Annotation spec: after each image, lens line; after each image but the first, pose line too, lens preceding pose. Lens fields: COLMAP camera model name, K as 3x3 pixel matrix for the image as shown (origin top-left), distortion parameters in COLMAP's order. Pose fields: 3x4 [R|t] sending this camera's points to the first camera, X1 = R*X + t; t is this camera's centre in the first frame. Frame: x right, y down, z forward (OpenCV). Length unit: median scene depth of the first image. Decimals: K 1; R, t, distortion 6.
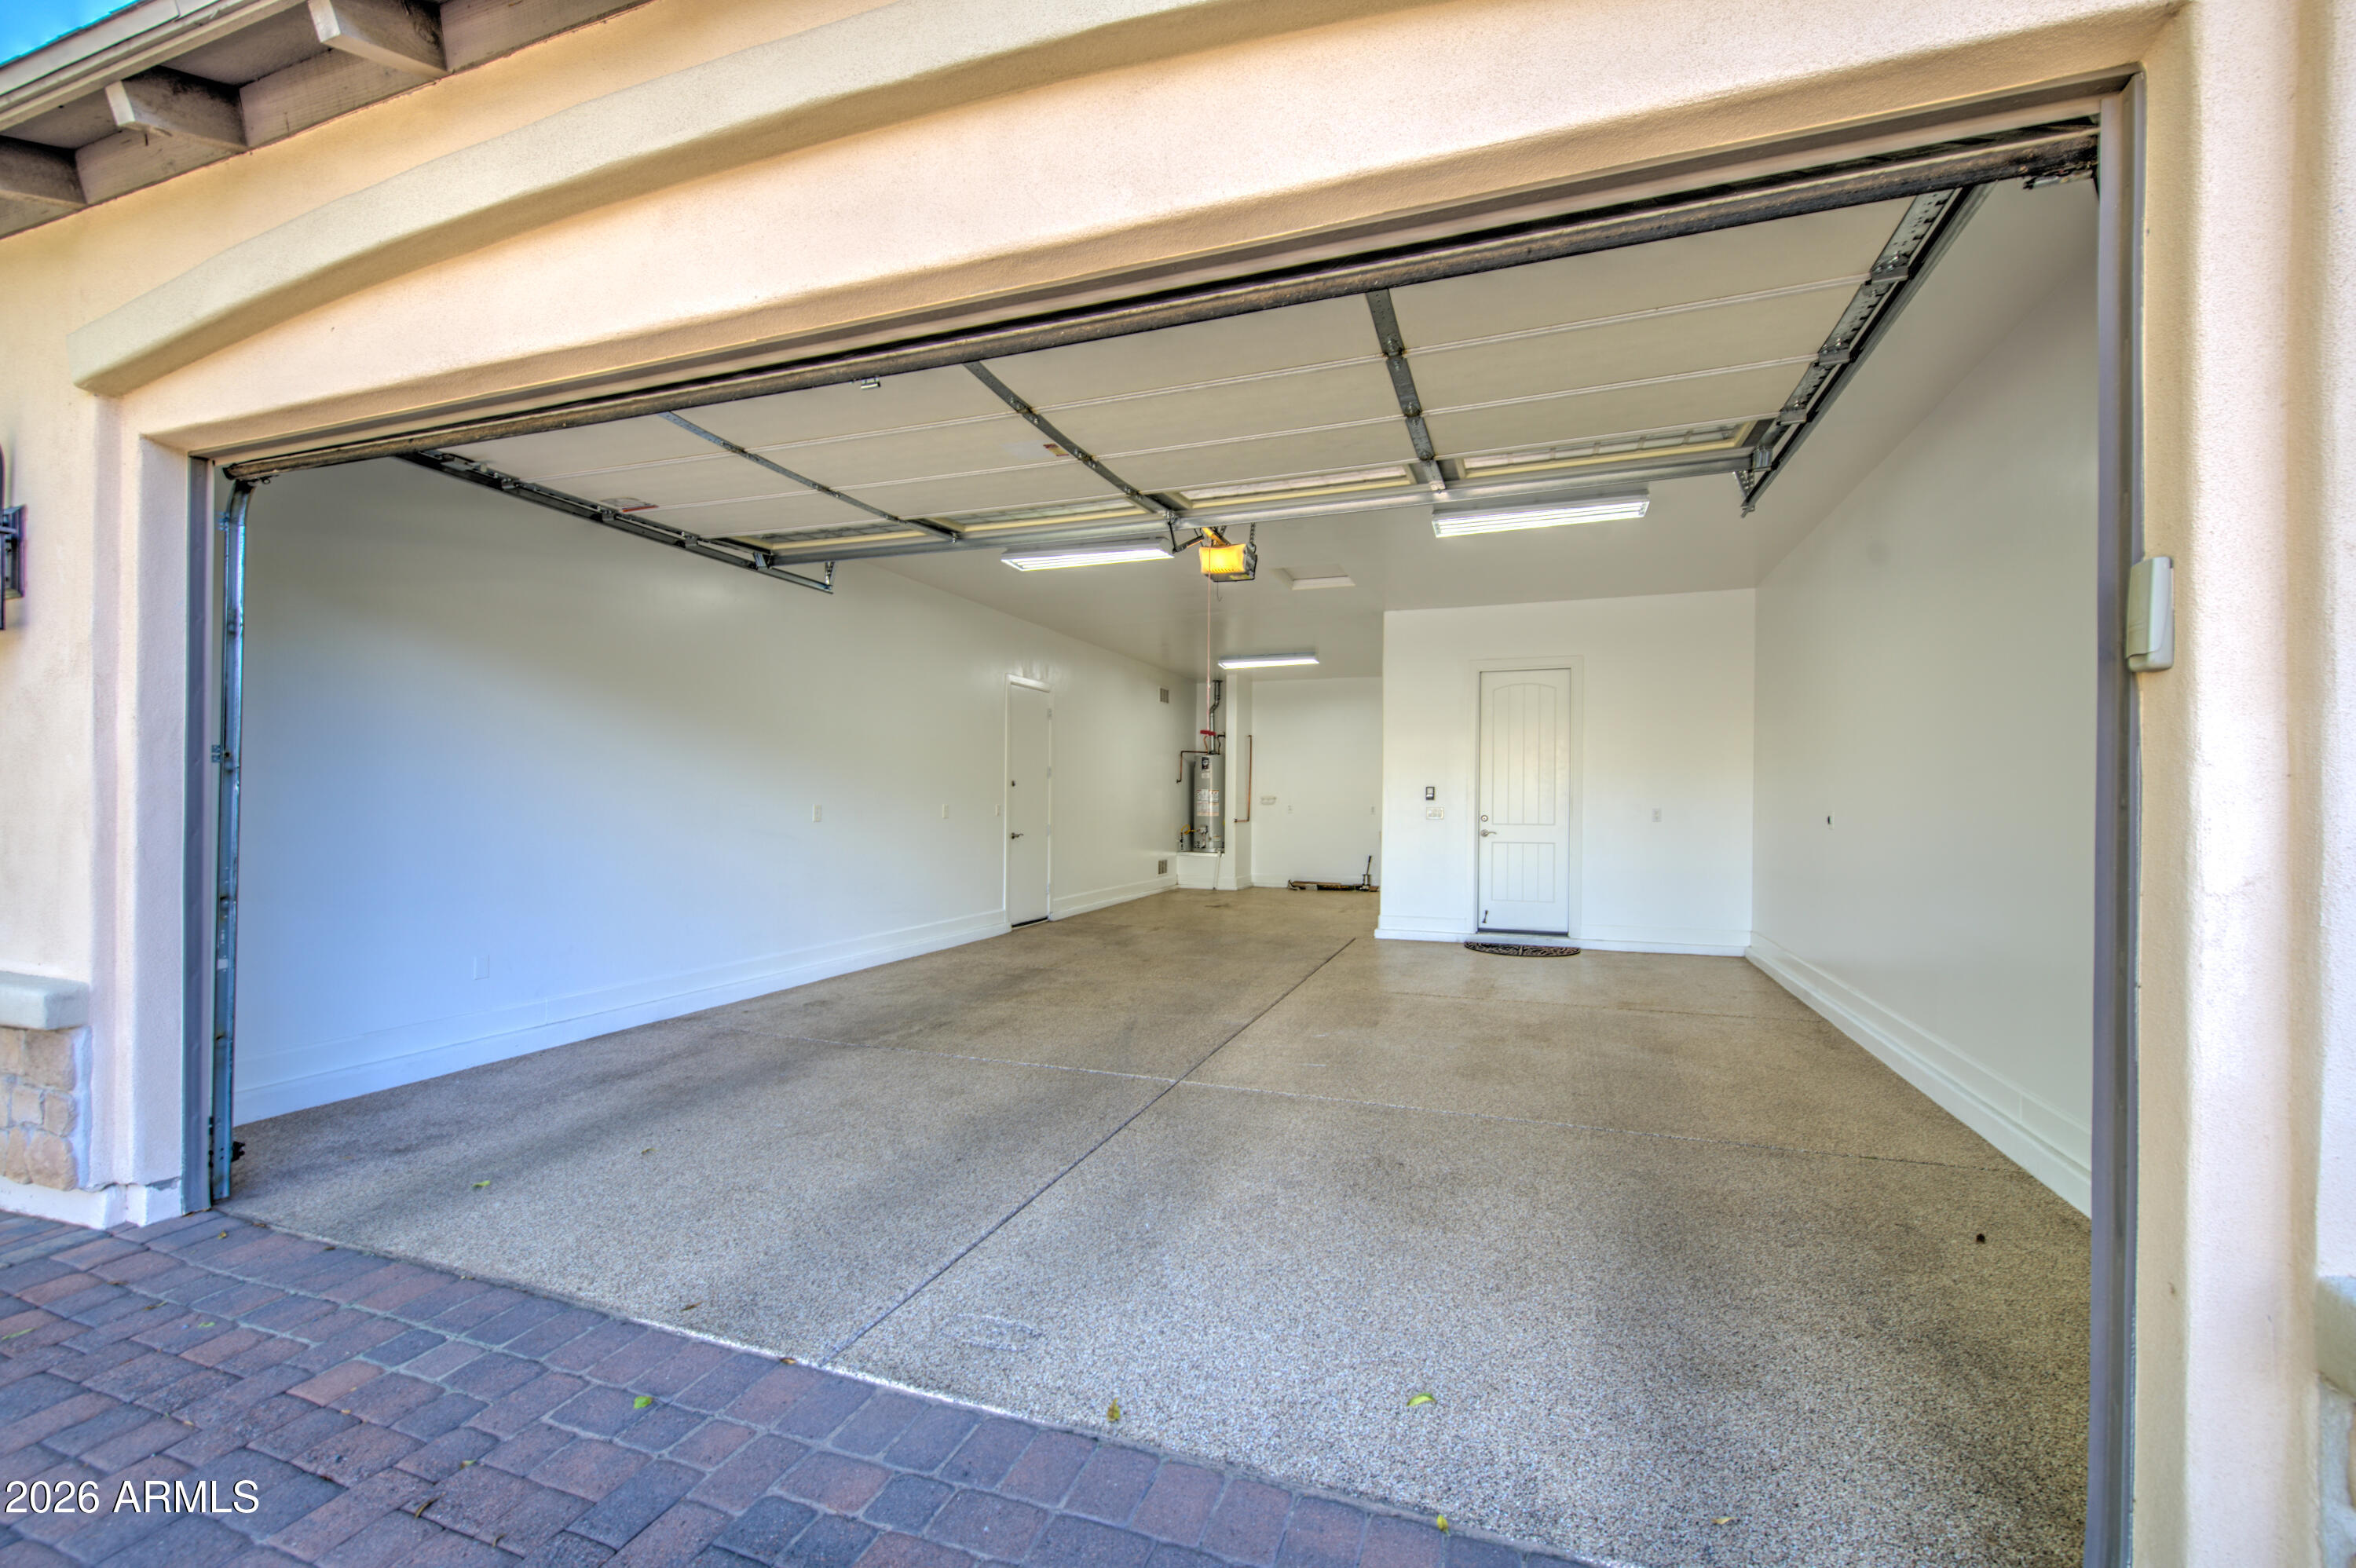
lens RADIAL K [[971.7, 0, 1176.1], [0, 971.7, 822.2], [0, 0, 1]] dist [0.001989, -0.003350]
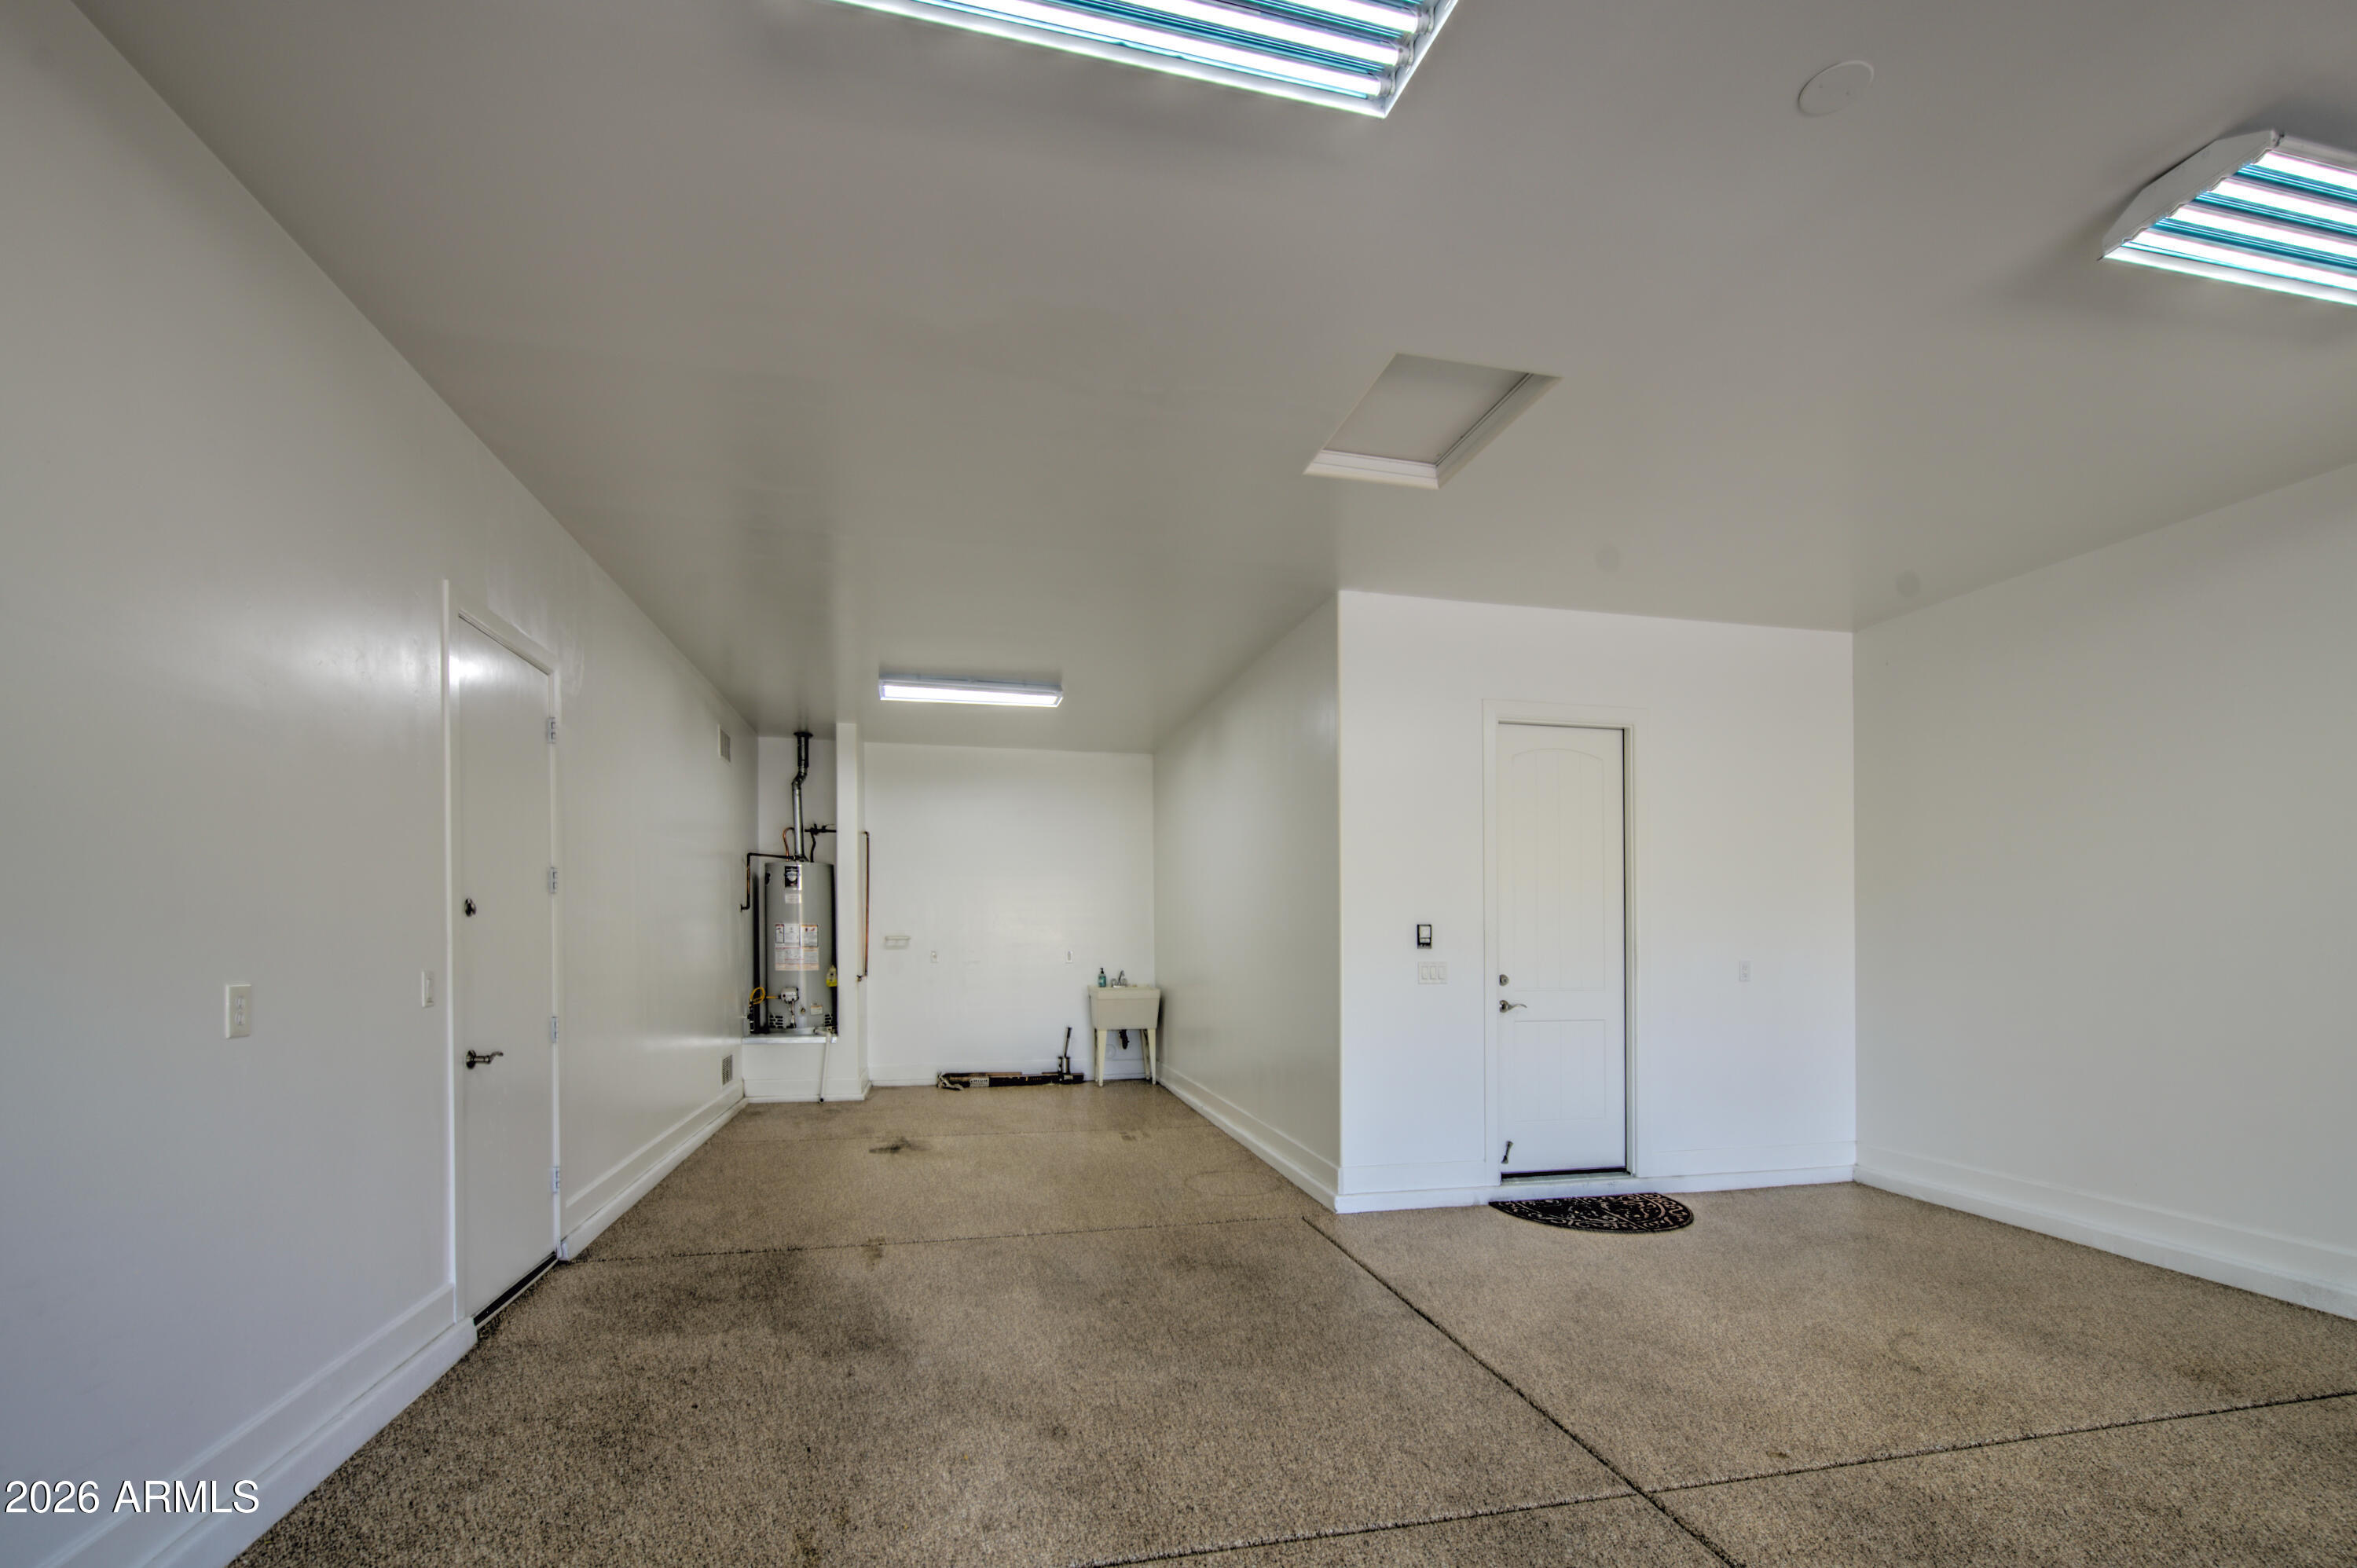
lens RADIAL K [[1011.9, 0, 1182.7], [0, 1011.9, 961.6], [0, 0, 1]] dist [0.002039, -0.000044]
pose [[0.829156, -0.015509, 0.558801, -0.113227], [0.011090, 0.999875, 0.011295, -0.015666], [-0.558907, -0.003168, 0.829225, 0.398815]]
